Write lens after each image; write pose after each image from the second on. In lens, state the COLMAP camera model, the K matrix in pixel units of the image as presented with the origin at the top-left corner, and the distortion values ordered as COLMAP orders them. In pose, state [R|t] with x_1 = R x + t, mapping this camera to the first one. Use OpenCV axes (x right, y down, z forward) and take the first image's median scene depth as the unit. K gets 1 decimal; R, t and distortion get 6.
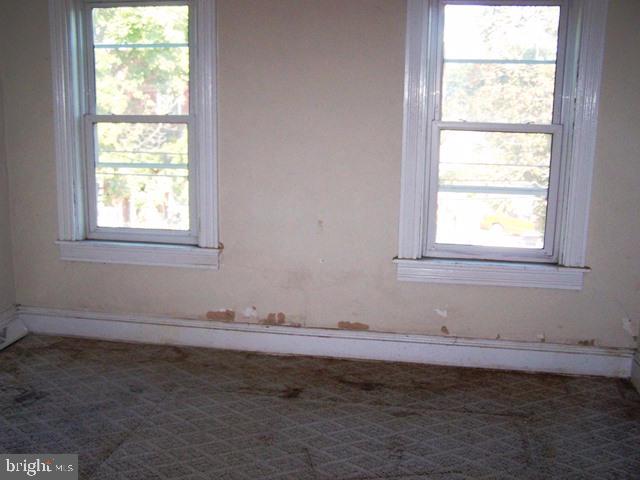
lens RADIAL K [[730.2, 0, 320.0], [0, 730.2, 240.0], [0, 0, 1]] dist [-0.083198, 0.022758]
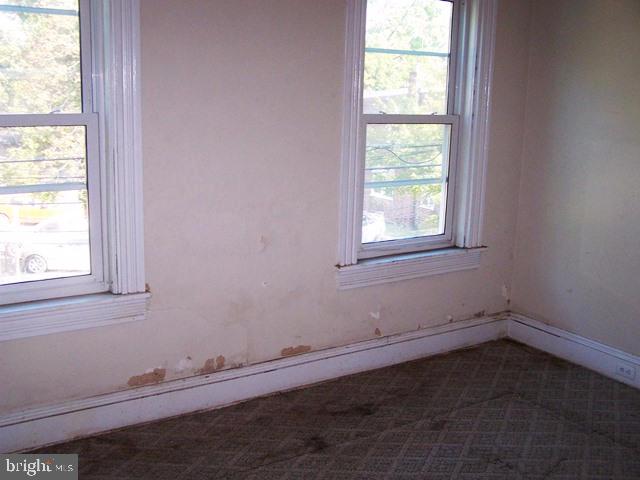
lens RADIAL K [[701.2, 0, 319.6], [0, 701.2, 249.9], [0, 0, 1]] dist [-0.118631, 0.026764]
pose [[0.747287, -0.145374, 0.648405, -0.477120], [0.123362, 0.989164, 0.079599, -0.067746], [-0.652950, 0.020505, 0.757123, 0.352072]]
